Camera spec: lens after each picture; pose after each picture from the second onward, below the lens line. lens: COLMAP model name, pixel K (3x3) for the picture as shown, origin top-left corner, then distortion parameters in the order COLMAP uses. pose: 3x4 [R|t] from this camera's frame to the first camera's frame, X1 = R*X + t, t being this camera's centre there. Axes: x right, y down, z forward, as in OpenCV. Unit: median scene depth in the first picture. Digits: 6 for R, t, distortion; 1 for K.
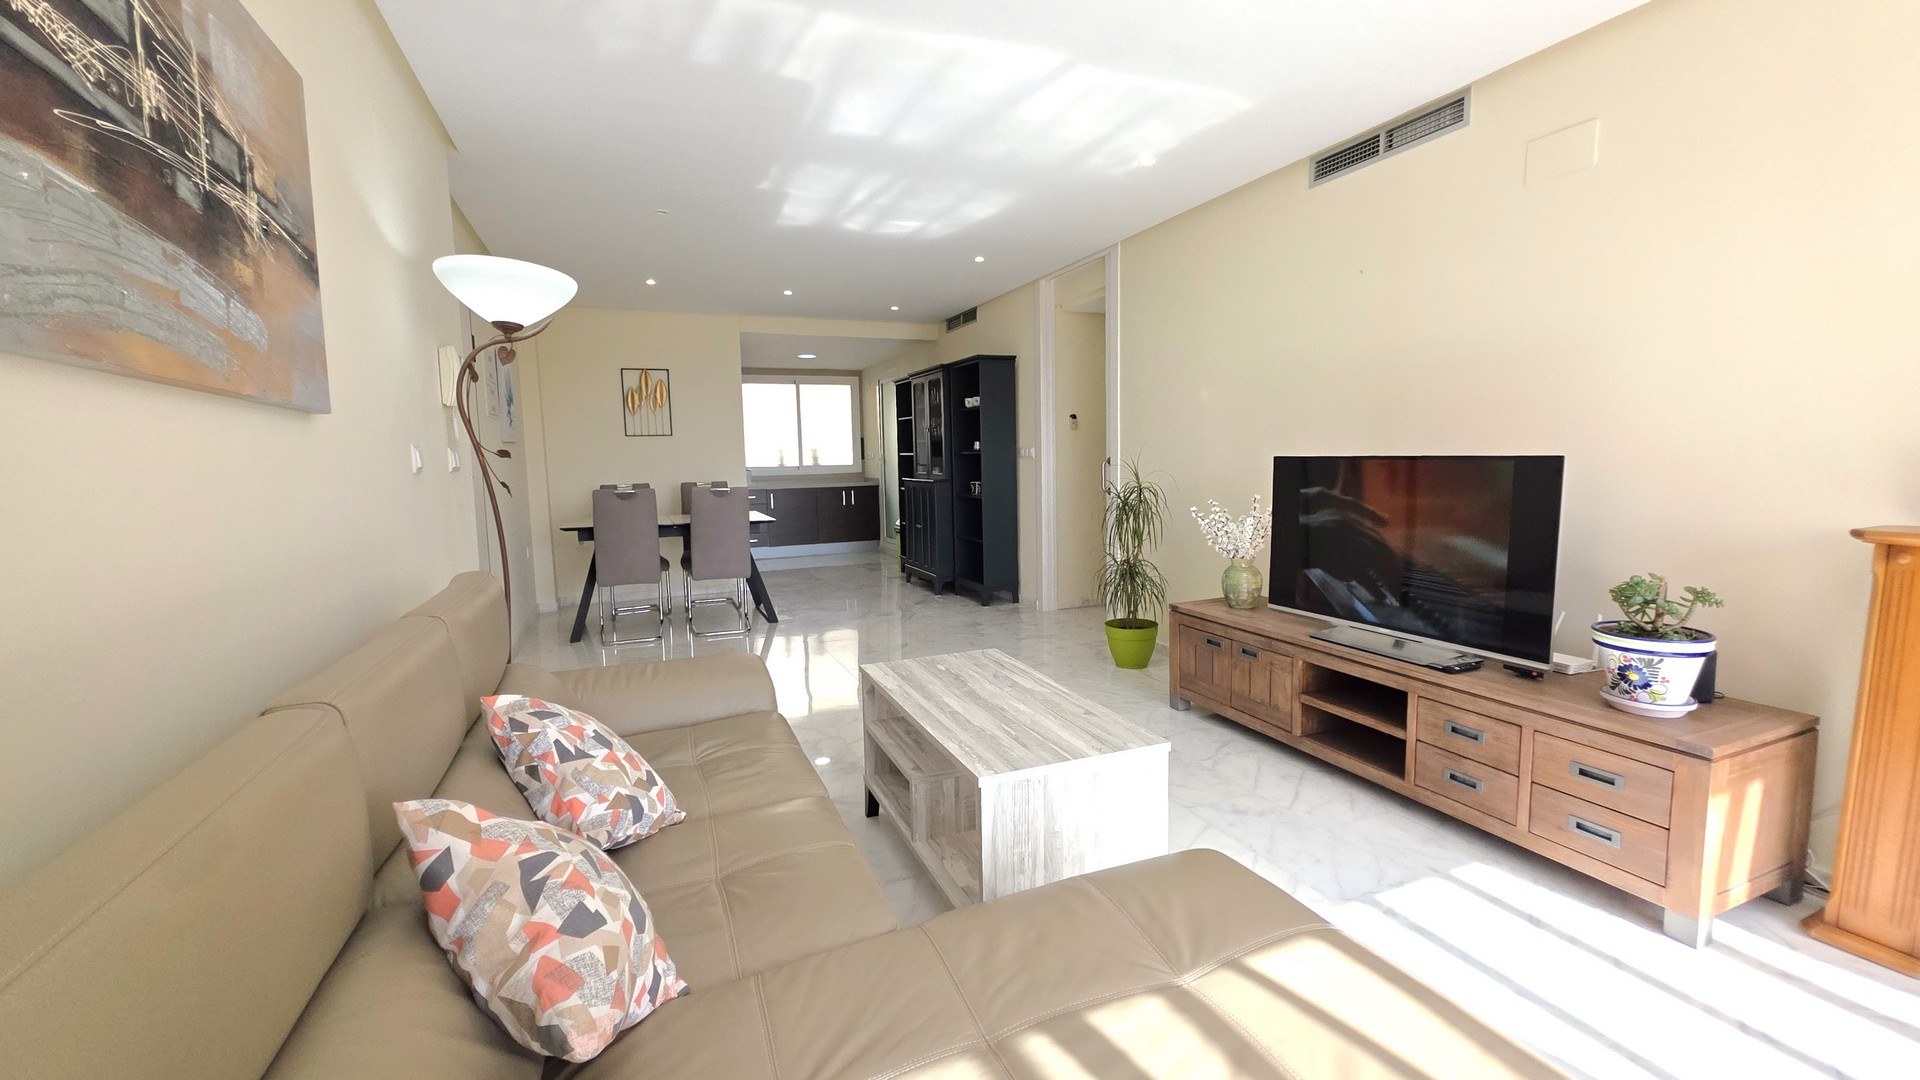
lens RADIAL K [[771.6, 0, 955.4], [0, 771.6, 540.8], [0, 0, 1]] dist [-0.000381, -0.000674]
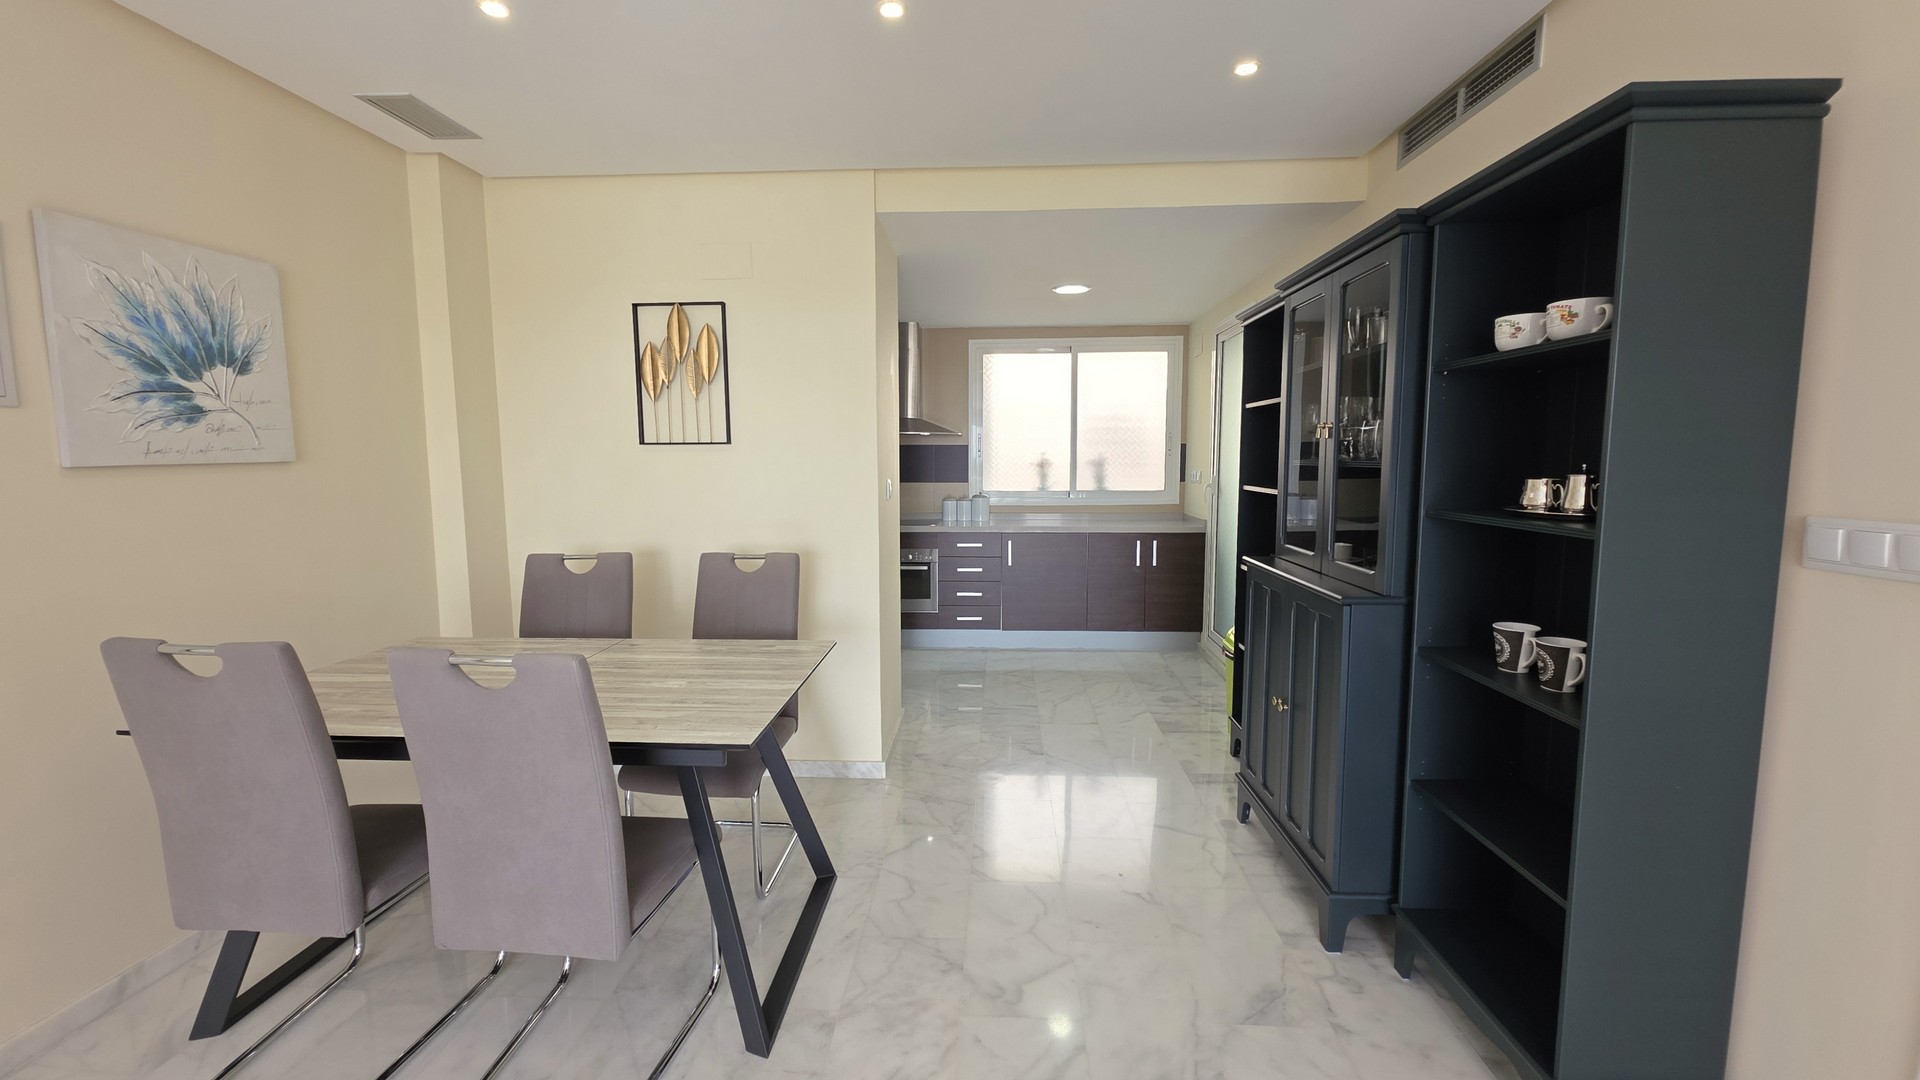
lens RADIAL K [[771.6, 0, 955.4], [0, 771.6, 540.8], [0, 0, 1]] dist [-0.000381, -0.000674]
pose [[0.899948, 0.062324, -0.431521, -0.039301], [-0.061800, 0.997972, 0.015250, -0.105109], [0.431596, 0.012944, 0.901974, 0.719785]]
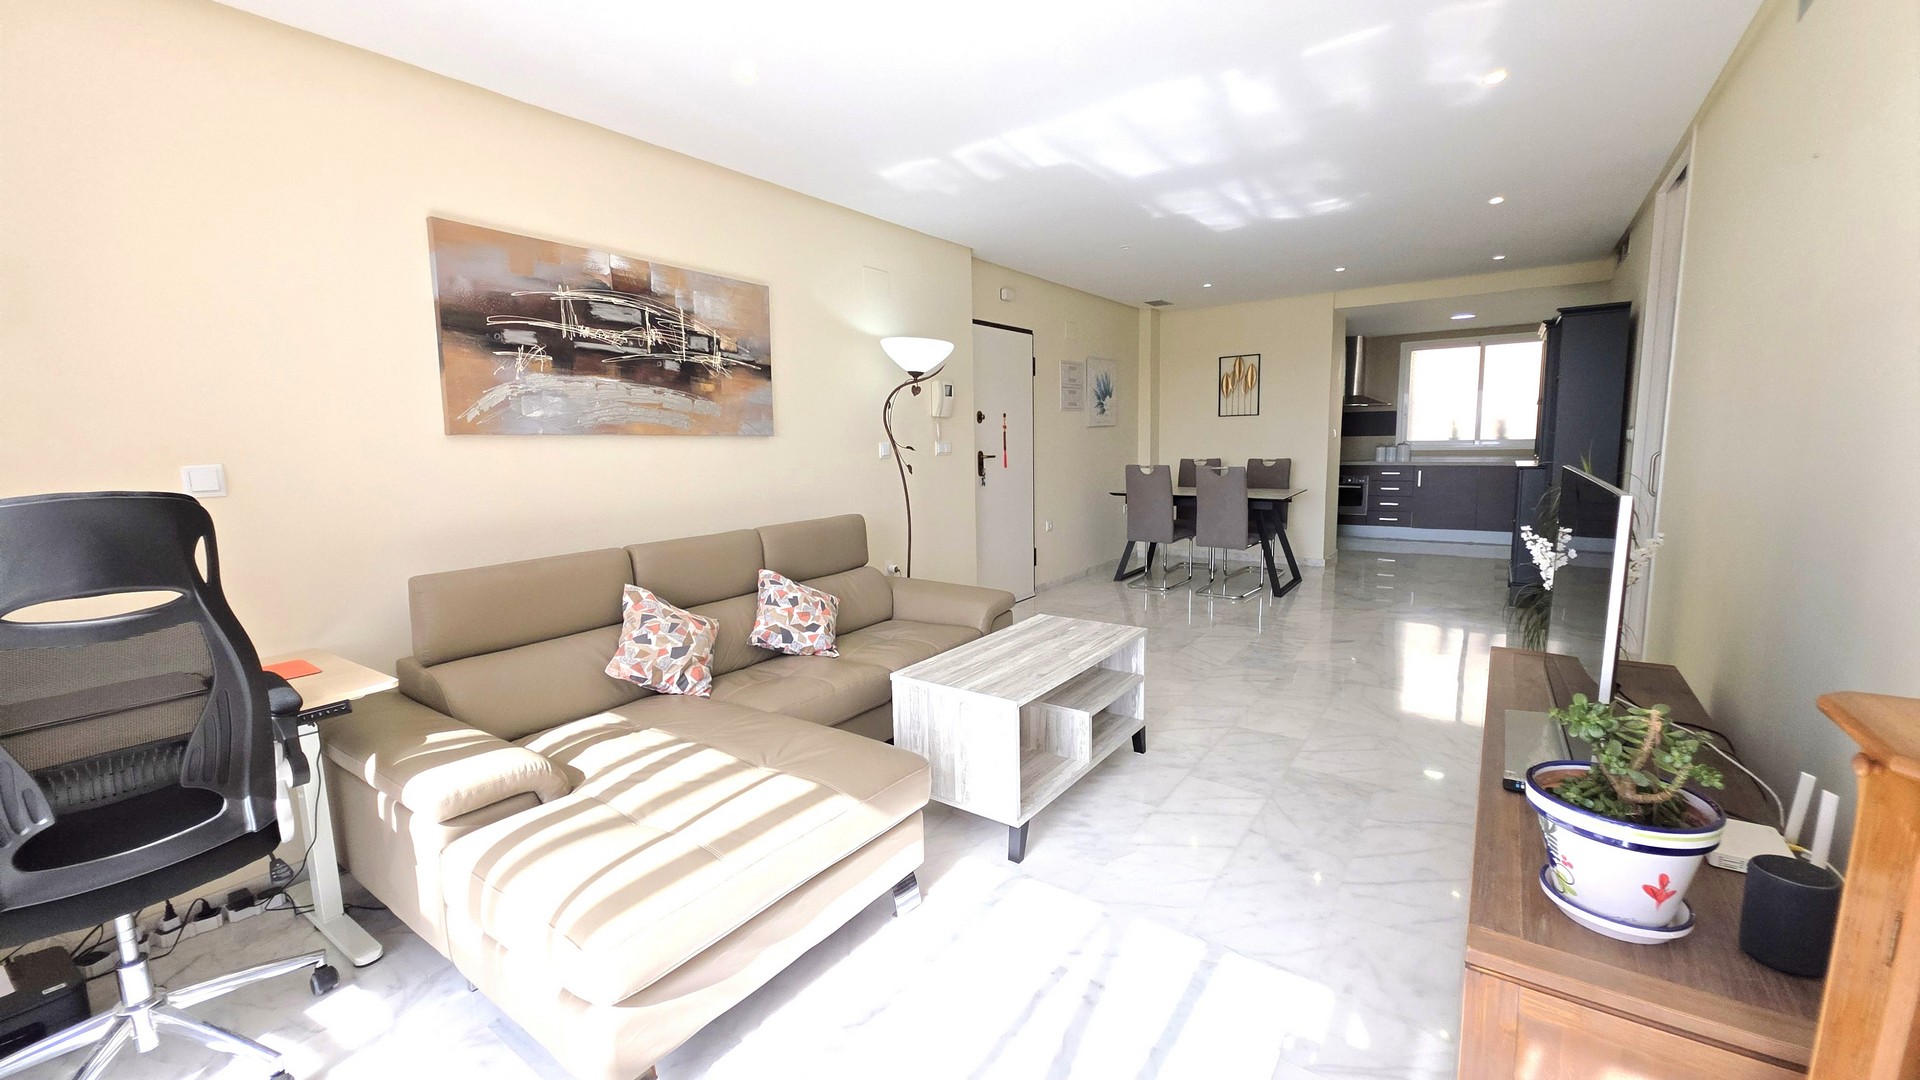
lens RADIAL K [[756.6, 0, 960.0], [0, 756.6, 540.0], [0, 0, 1]] dist [0.002849, 0.000058]
pose [[0.534267, 0.123430, -0.836256, 0.369173], [-0.079927, 0.992226, 0.095387, -0.032672], [0.841528, 0.015878, 0.539980, 0.077553]]
